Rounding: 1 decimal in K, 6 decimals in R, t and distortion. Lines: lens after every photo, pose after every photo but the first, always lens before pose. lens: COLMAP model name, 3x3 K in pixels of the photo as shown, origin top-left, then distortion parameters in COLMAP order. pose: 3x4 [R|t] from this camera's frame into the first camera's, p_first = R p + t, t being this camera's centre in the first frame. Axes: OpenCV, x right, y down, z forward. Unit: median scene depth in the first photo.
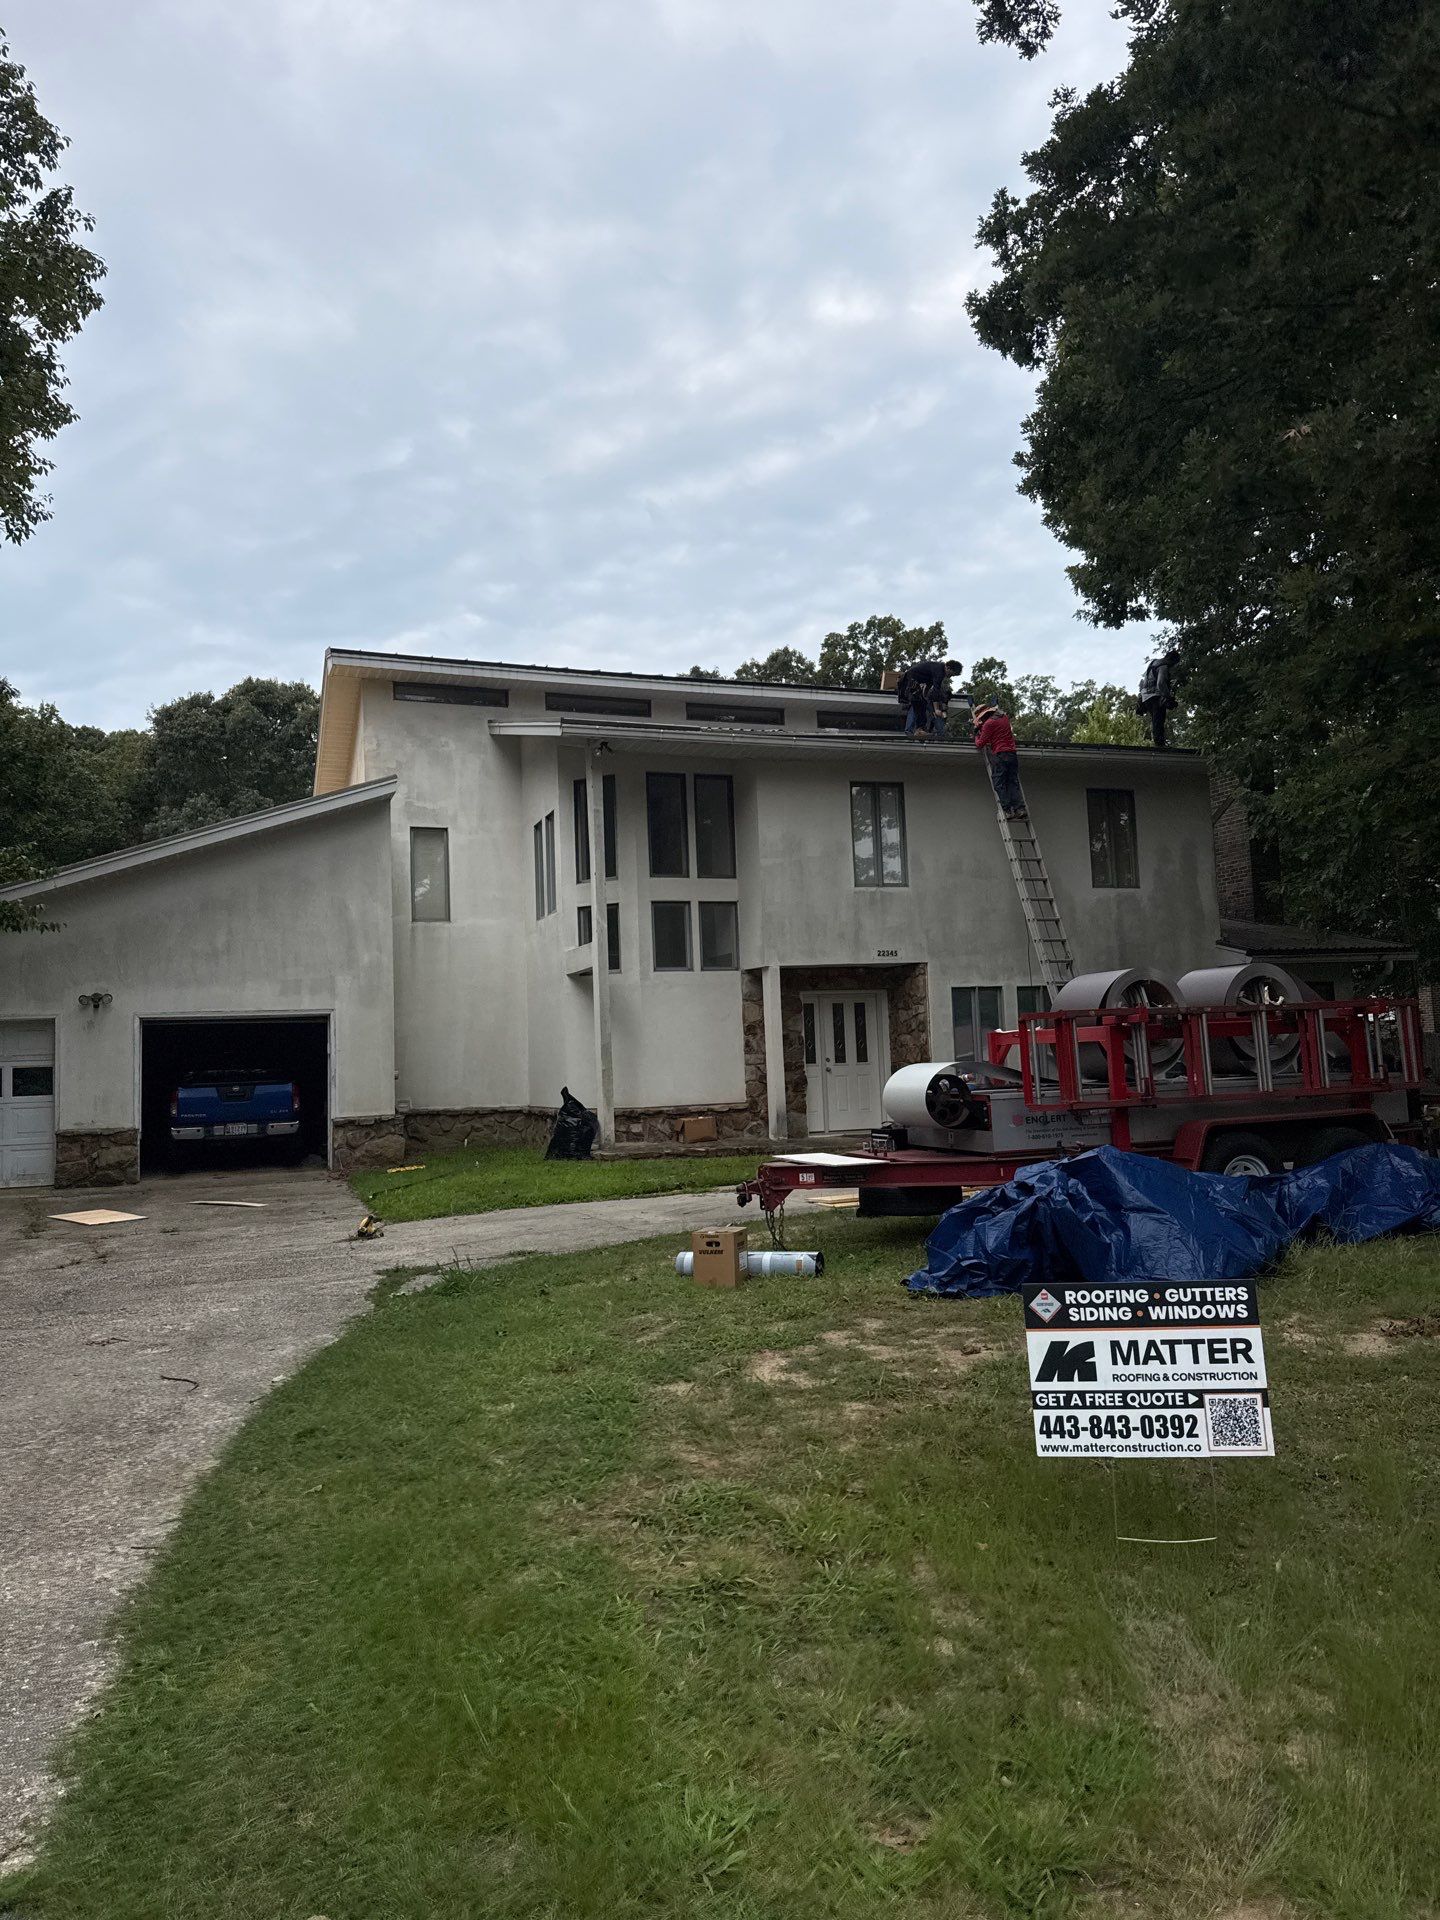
lens RADIAL K [[1318.3, 0, 720.0], [0, 1318.3, 960.0], [0, 0, 1]] dist [0.118087, -0.179889]
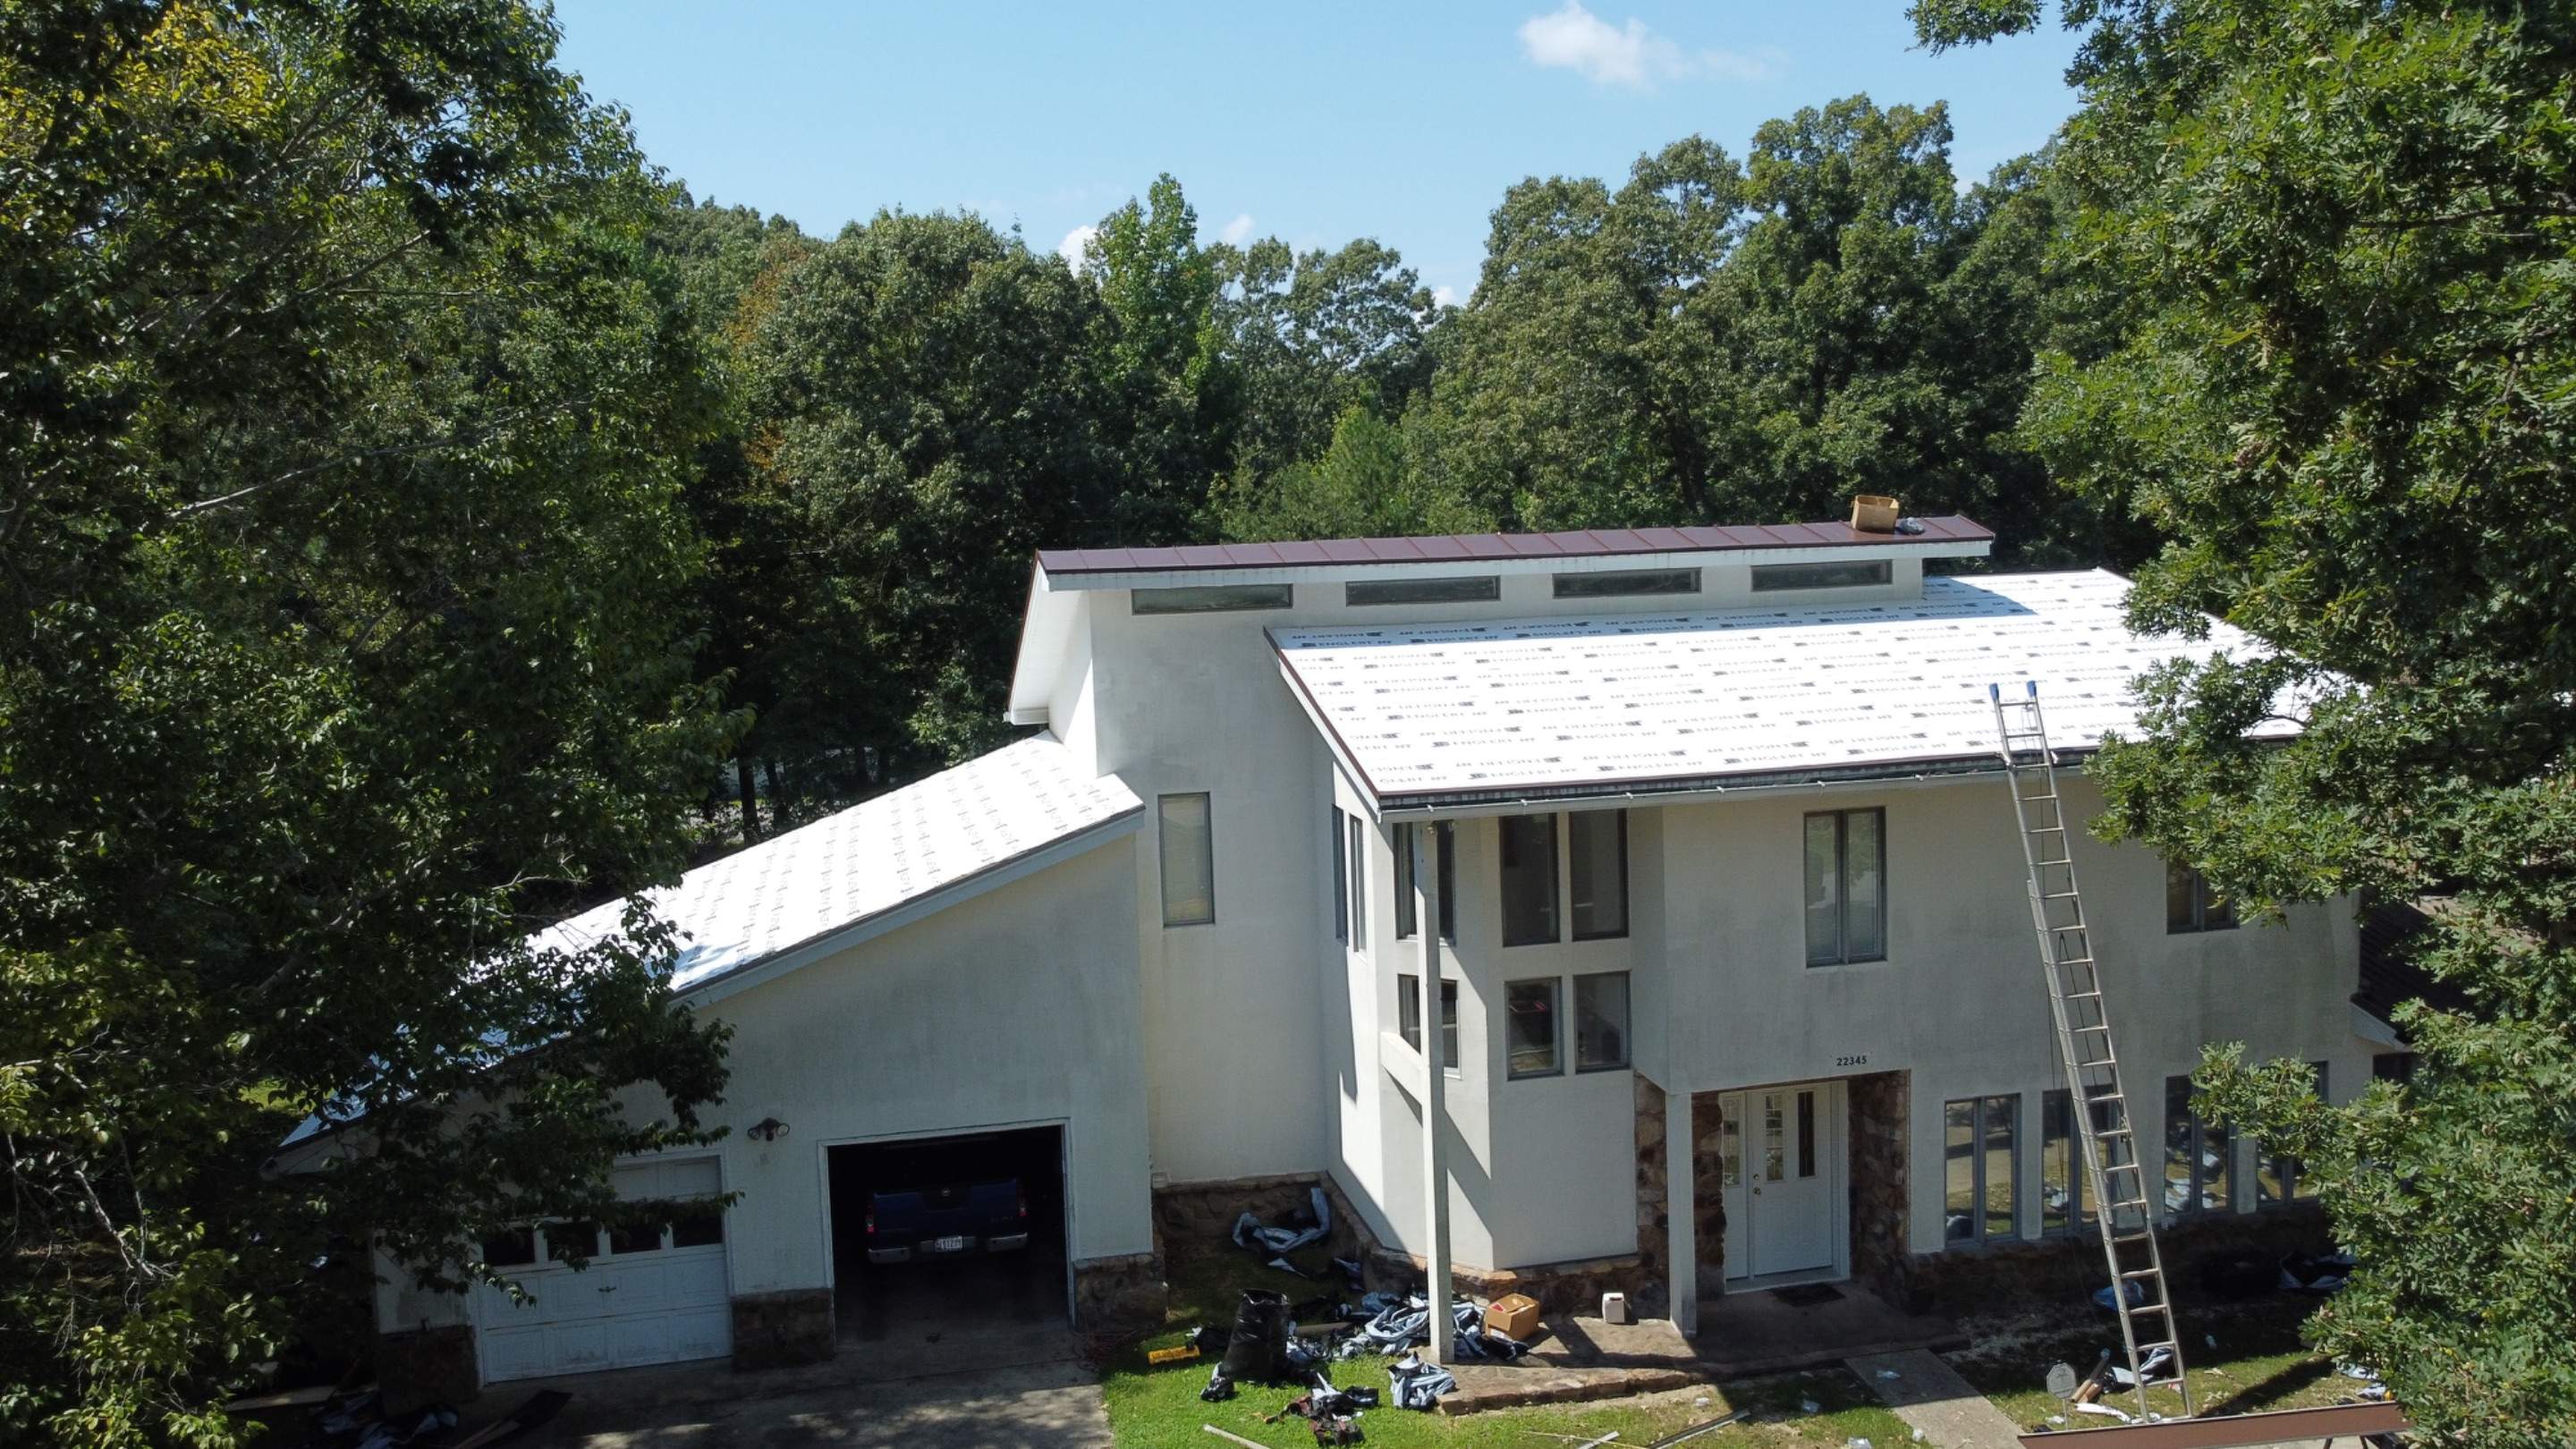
lens RADIAL K [[1941.6, 0, 1288.0], [0, 1941.6, 724.5], [0, 0, 1]] dist [-0.007249, -0.000957]
pose [[0.989652, 0.015201, -0.142678, -0.021062], [0.009700, 0.985009, 0.172229, -0.351663], [0.143158, -0.171830, 0.974669, 0.011179]]
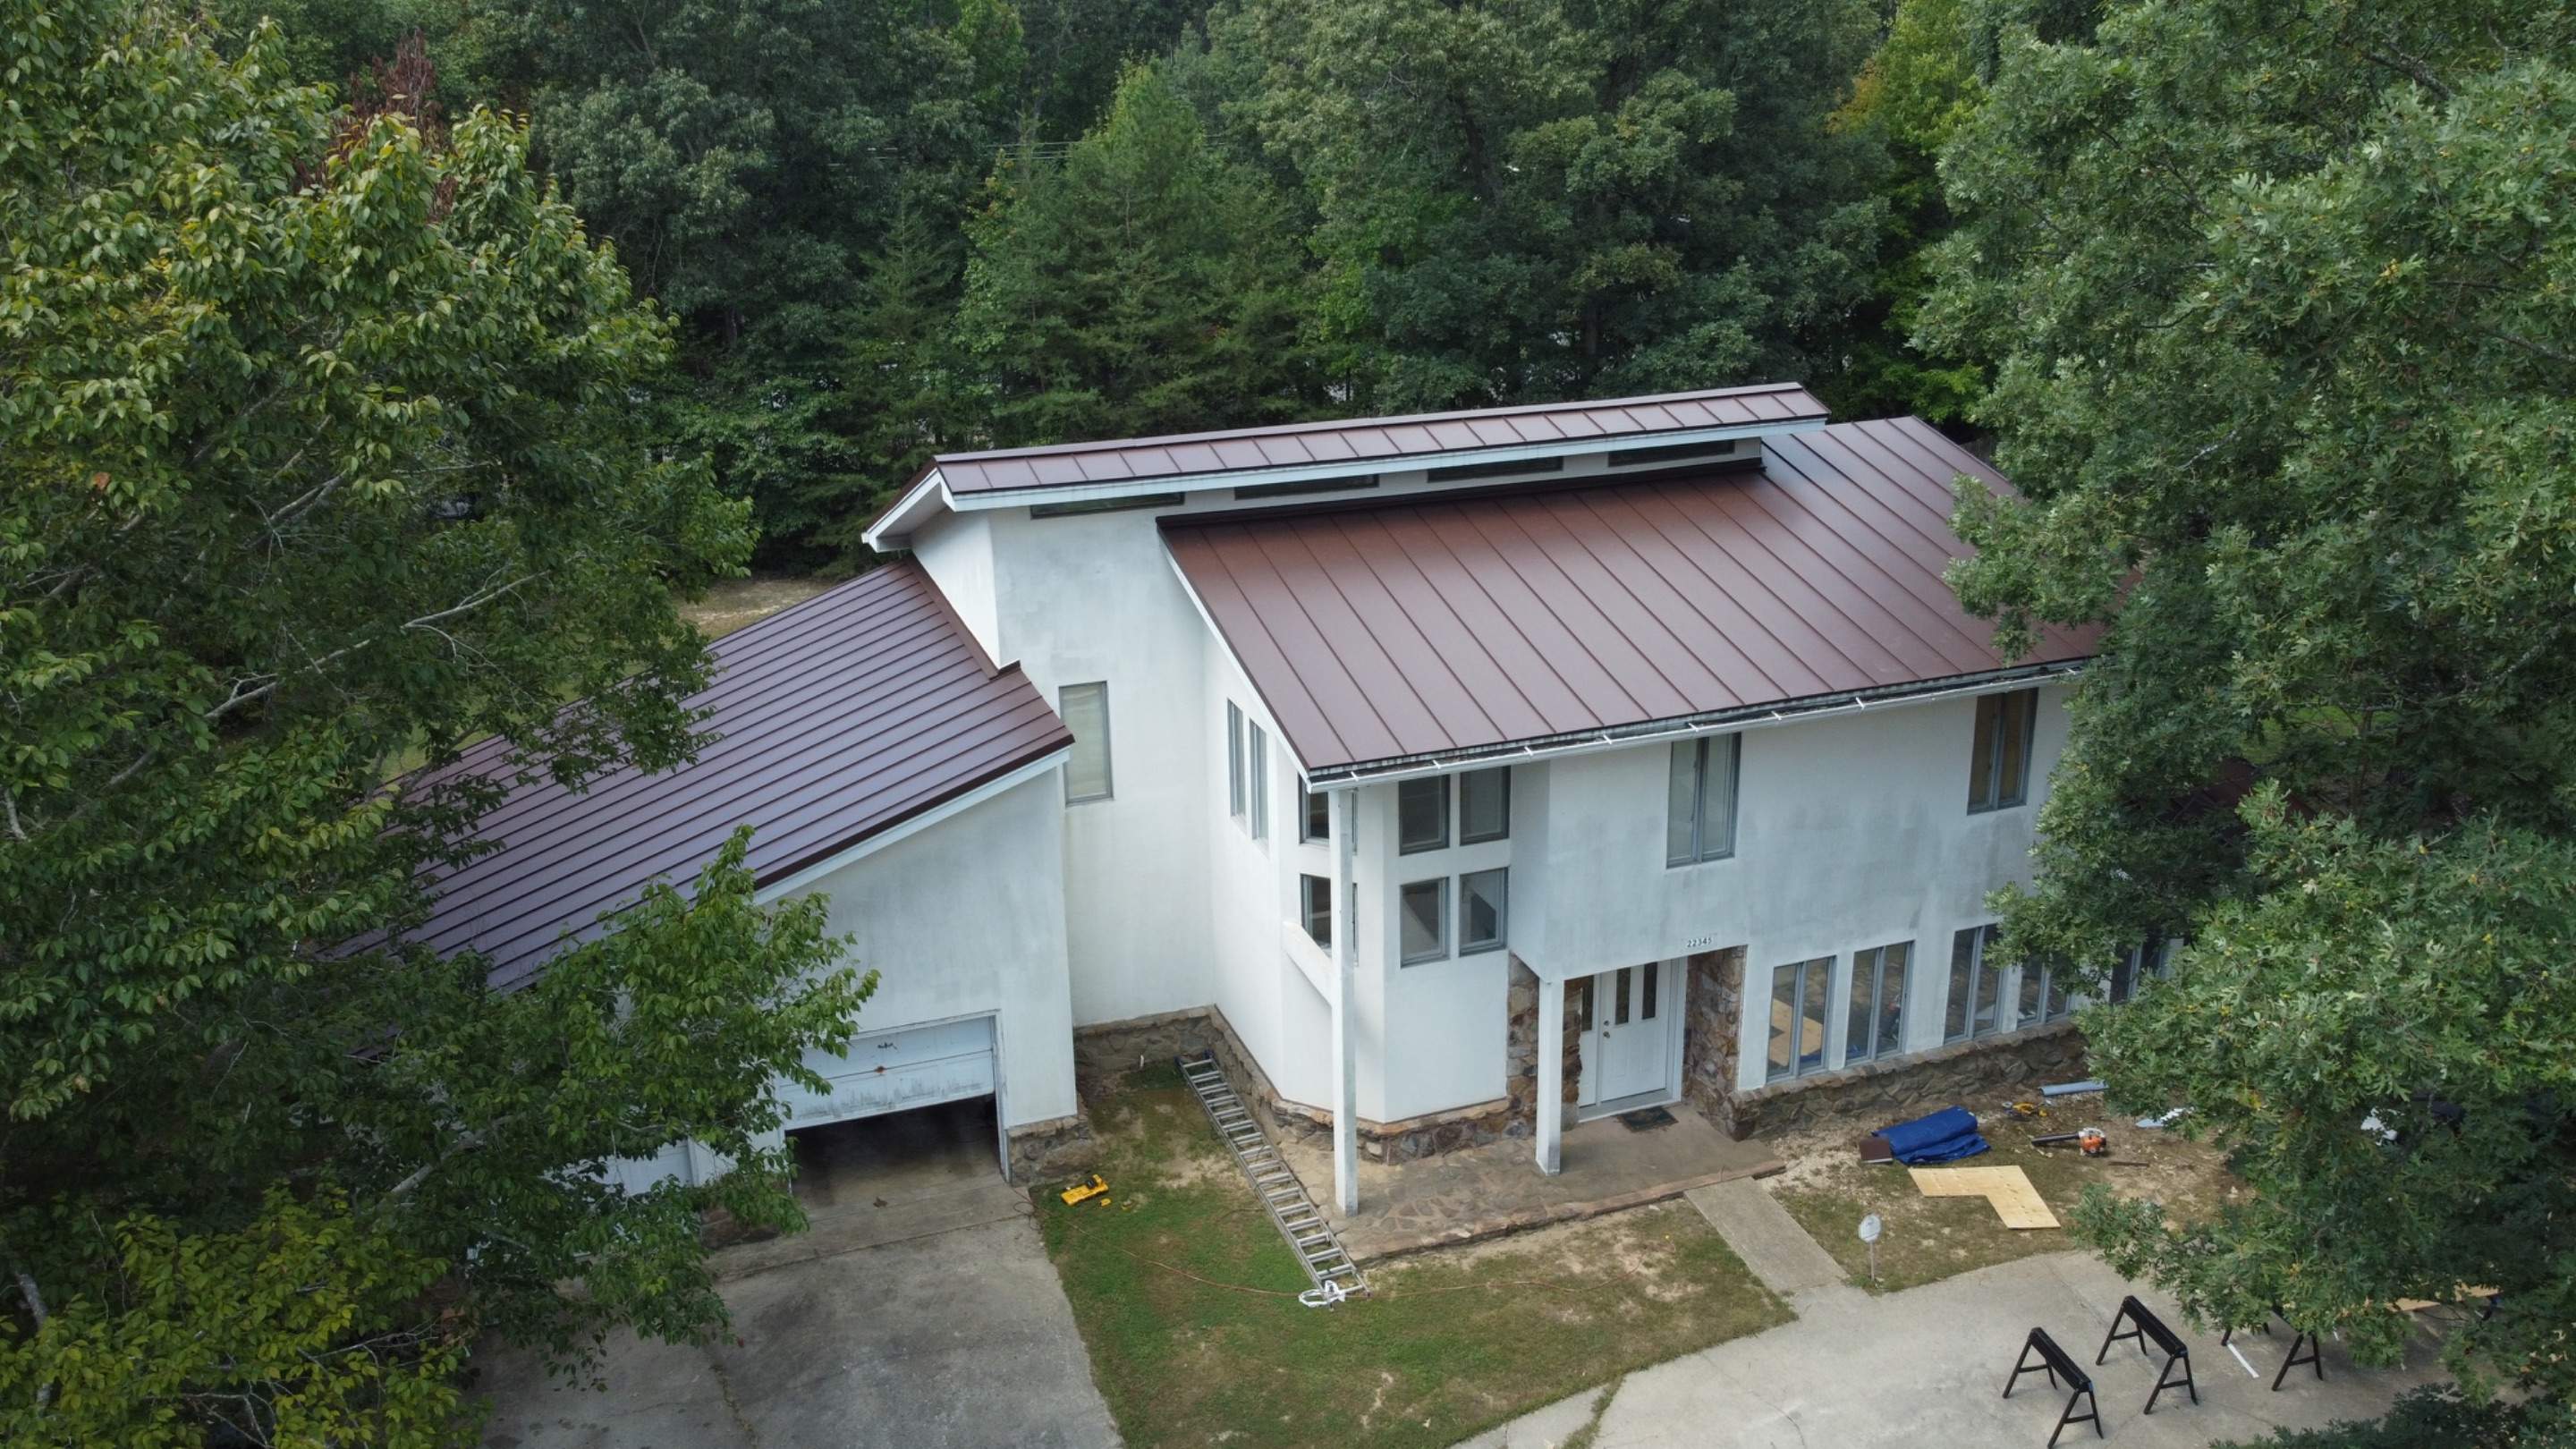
lens RADIAL K [[1937.6, 0, 1297.1], [0, 1937.6, 716.6], [0, 0, 1]] dist [0.000100, -0.001221]
pose [[0.999818, 0.018209, 0.005686, -0.119348], [-0.018983, 0.920163, 0.391074, -0.569399], [0.001889, -0.391111, 0.920342, 0.000228]]
